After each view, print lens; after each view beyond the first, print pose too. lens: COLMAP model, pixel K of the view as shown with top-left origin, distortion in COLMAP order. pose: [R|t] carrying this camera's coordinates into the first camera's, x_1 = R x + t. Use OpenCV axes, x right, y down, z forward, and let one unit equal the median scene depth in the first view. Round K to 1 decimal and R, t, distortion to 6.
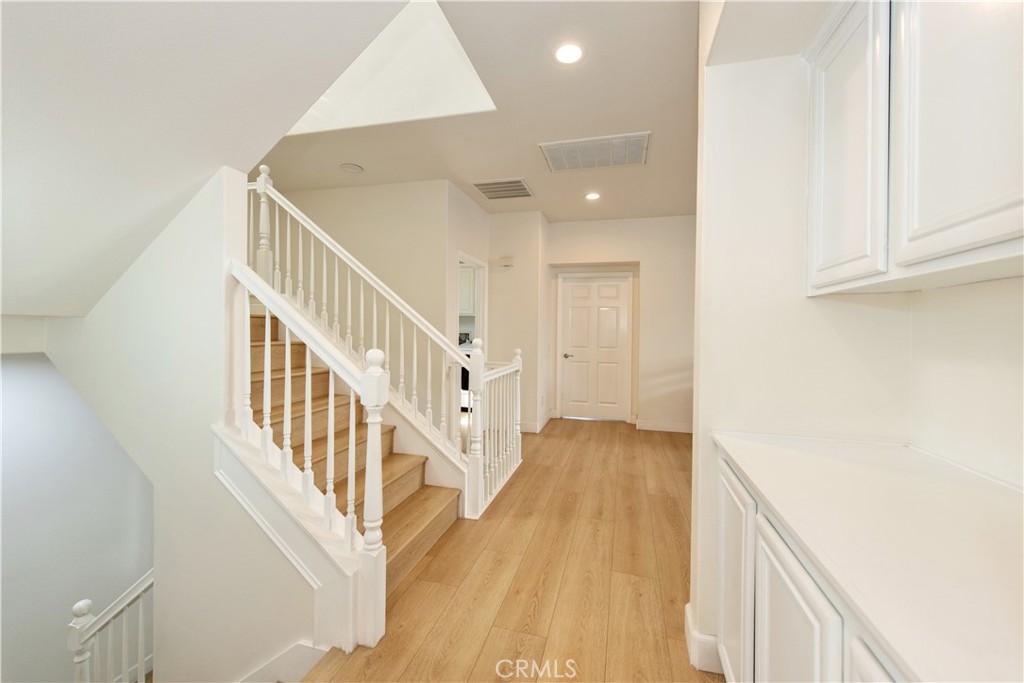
lens RADIAL K [[403.5, 0, 510.2], [0, 403.5, 332.3], [0, 0, 1]] dist [0.008930, -0.000670]
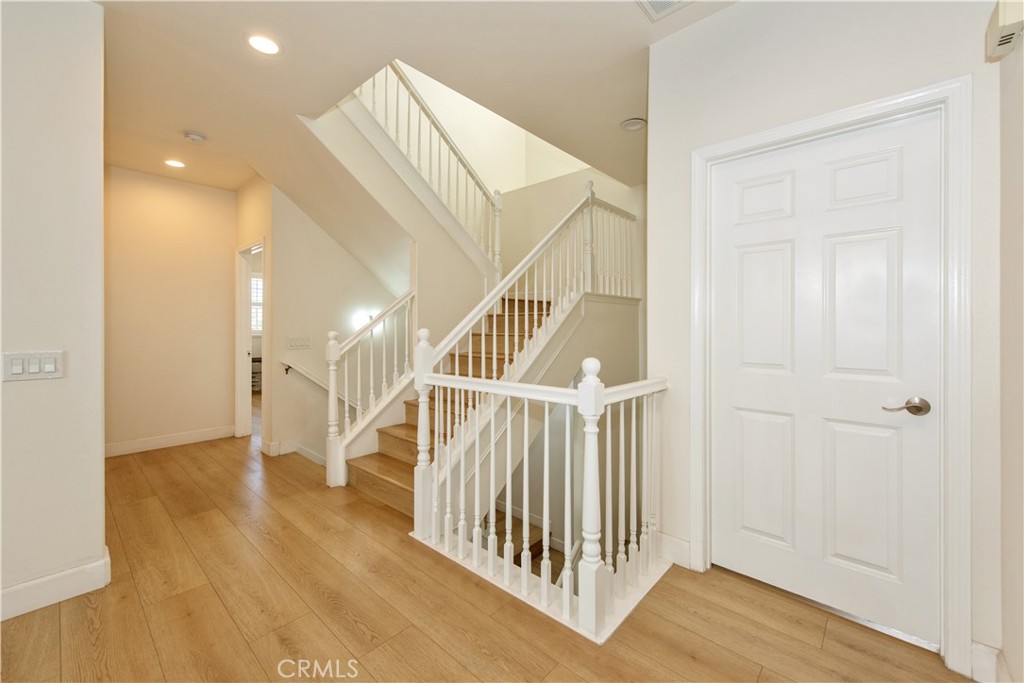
lens RADIAL K [[403.5, 0, 513.6], [0, 403.5, 330.8], [0, 0, 1]] dist [0.008930, -0.000670]
pose [[-0.431502, -0.002981, -0.902107, 0.520012], [-0.012777, 0.999914, 0.002807, 0.011882], [0.902022, 0.012737, -0.431503, 1.334312]]
